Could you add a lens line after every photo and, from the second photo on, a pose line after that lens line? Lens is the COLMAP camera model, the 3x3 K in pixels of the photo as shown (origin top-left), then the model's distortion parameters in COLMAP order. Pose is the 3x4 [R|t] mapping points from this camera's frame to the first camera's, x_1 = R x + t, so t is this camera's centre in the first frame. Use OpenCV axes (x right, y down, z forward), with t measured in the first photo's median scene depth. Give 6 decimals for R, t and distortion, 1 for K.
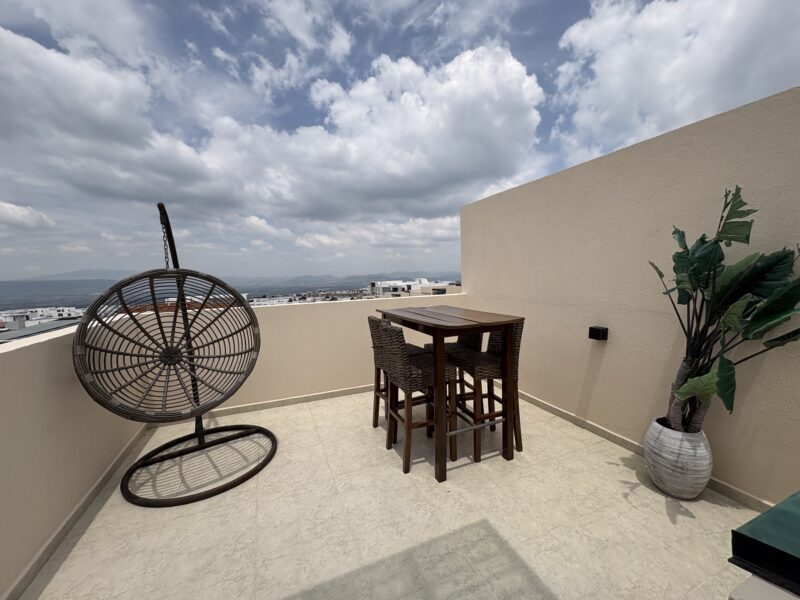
lens RADIAL K [[319.4, 0, 397.0], [0, 319.4, 298.2], [0, 0, 1]] dist [0.002132, -0.000552]
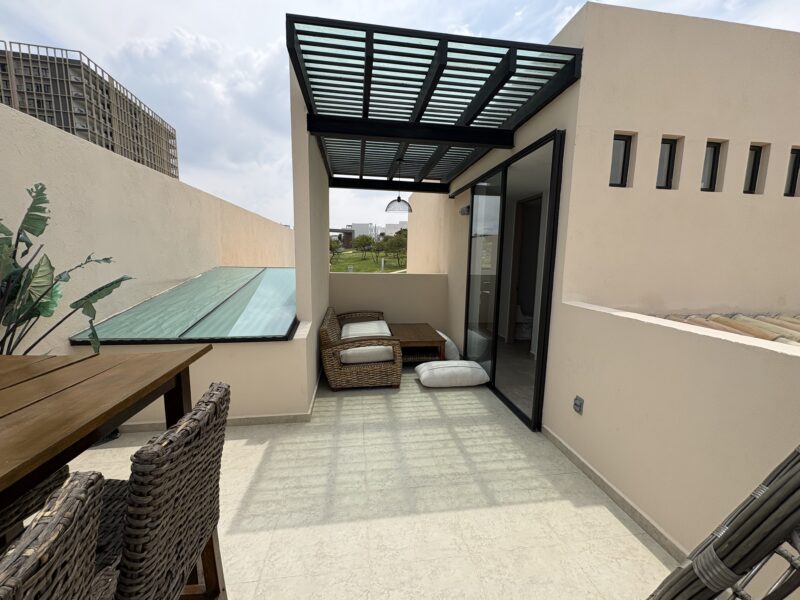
lens RADIAL K [[319.4, 0, 400.7], [0, 319.4, 301.0], [0, 0, 1]] dist [0.002132, -0.000552]
pose [[-0.968559, -0.022357, 0.247777, -0.464817], [0.025369, 0.981887, 0.187764, -0.124376], [-0.247487, 0.188146, -0.950448, 1.838155]]
